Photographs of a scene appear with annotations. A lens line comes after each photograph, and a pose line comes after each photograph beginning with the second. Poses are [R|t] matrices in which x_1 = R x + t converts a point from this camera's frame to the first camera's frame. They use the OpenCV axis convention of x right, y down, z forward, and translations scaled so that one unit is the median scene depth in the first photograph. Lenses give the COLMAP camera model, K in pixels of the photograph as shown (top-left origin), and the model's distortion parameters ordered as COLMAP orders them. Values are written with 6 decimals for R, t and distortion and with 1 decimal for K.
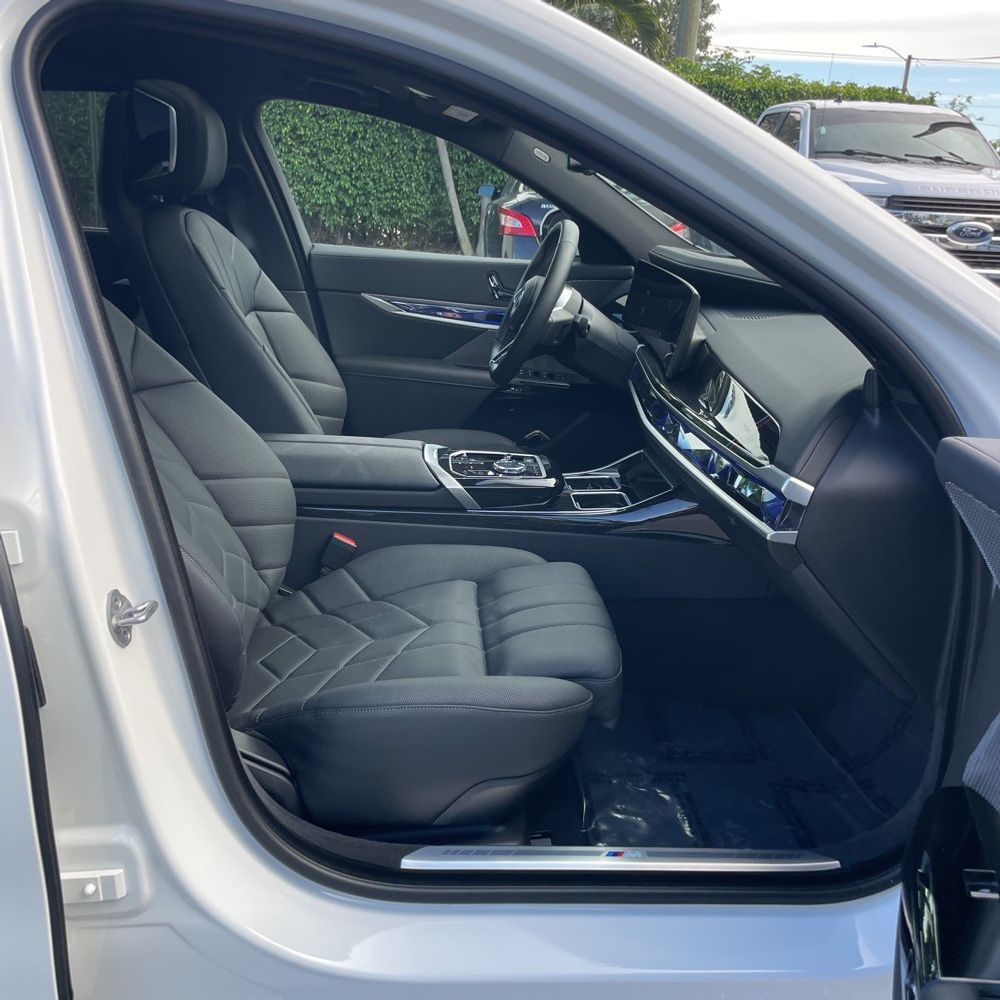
lens RADIAL K [[1020.7, 0, 529.3], [0, 1020.7, 469.4], [0, 0, 1]] dist [0.010587, 0.010913]
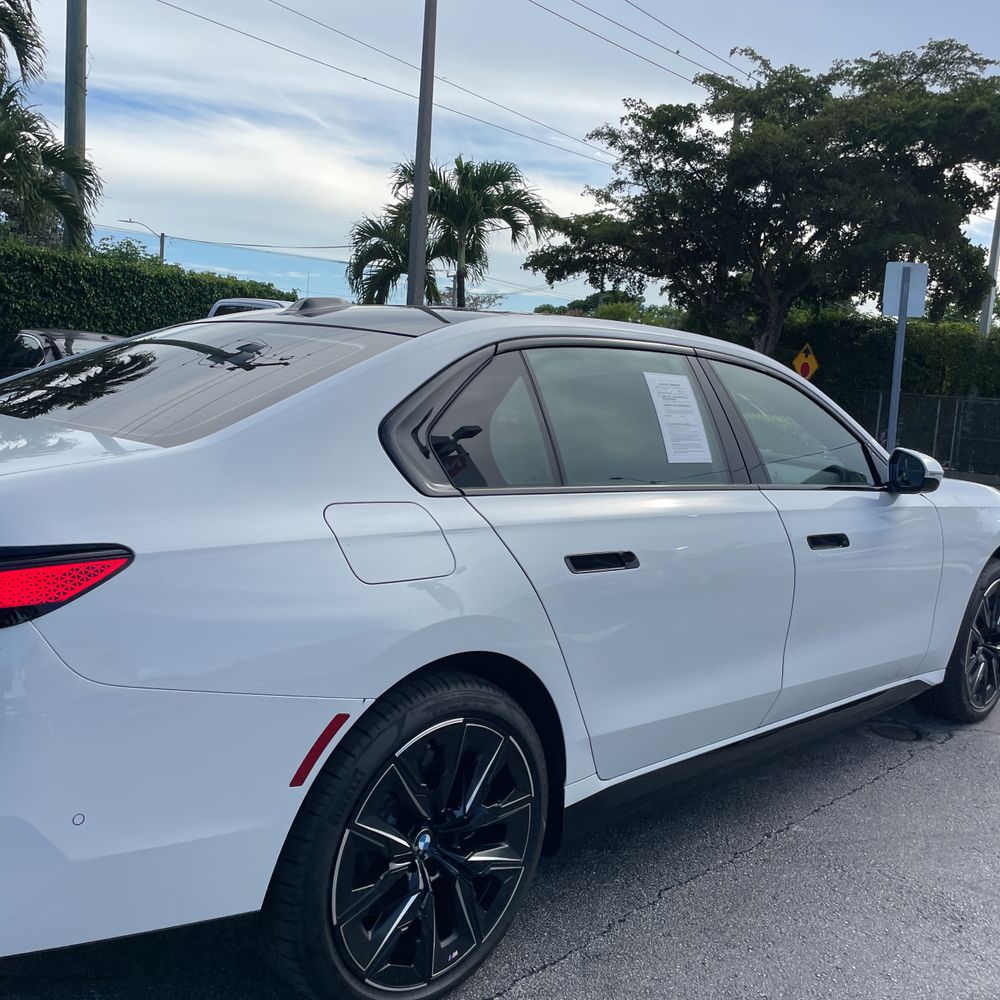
lens RADIAL K [[1006.7, 0, 500.4], [0, 1006.7, 482.1], [0, 0, 1]] dist [0.107261, -0.152077]
pose [[0.768555, -0.058893, 0.637067, -0.268268], [0.143846, 0.986166, -0.082371, 0.004178], [-0.623403, 0.154946, 0.766395, -0.084880]]
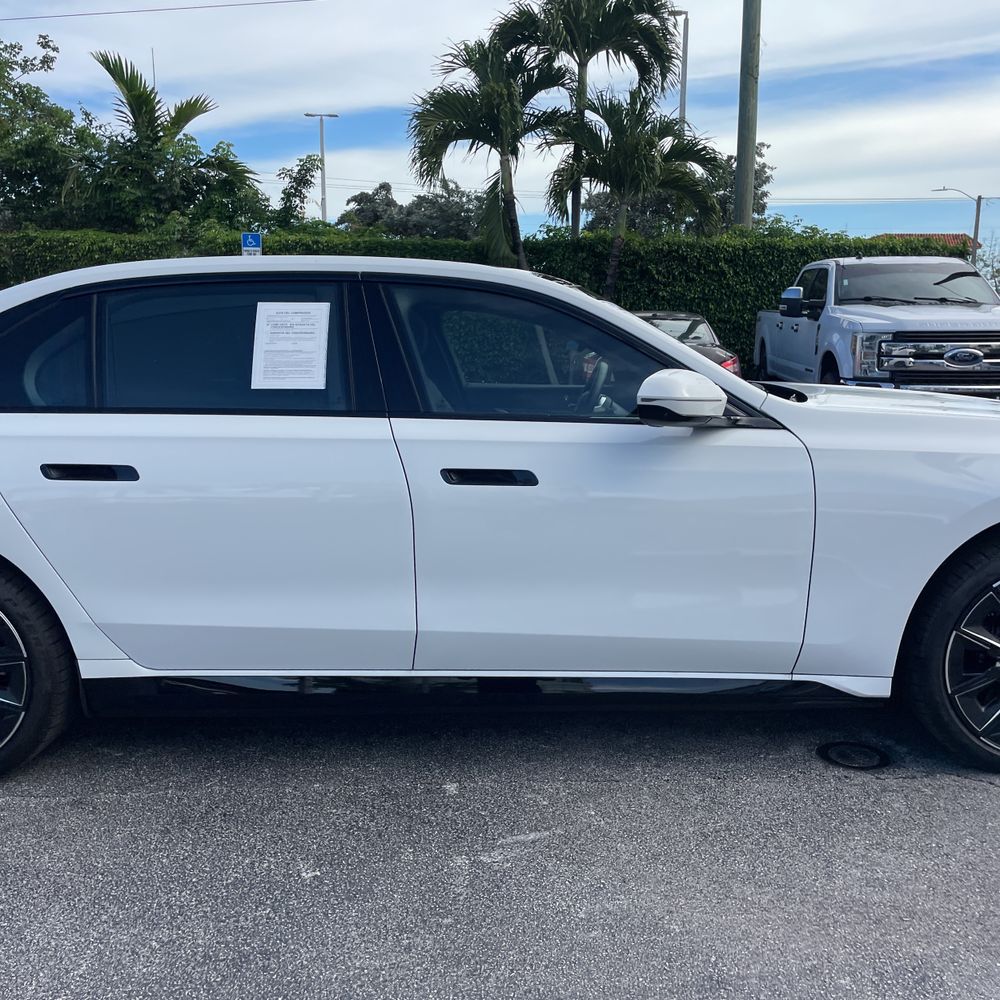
lens RADIAL K [[1012.0, 0, 514.8], [0, 1012.0, 497.4], [0, 0, 1]] dist [0.051701, -0.040241]
pose [[0.993479, -0.038006, -0.107496, 0.012121], [0.025131, 0.992614, -0.118688, 0.044379], [0.111213, 0.115213, 0.987096, -0.164787]]
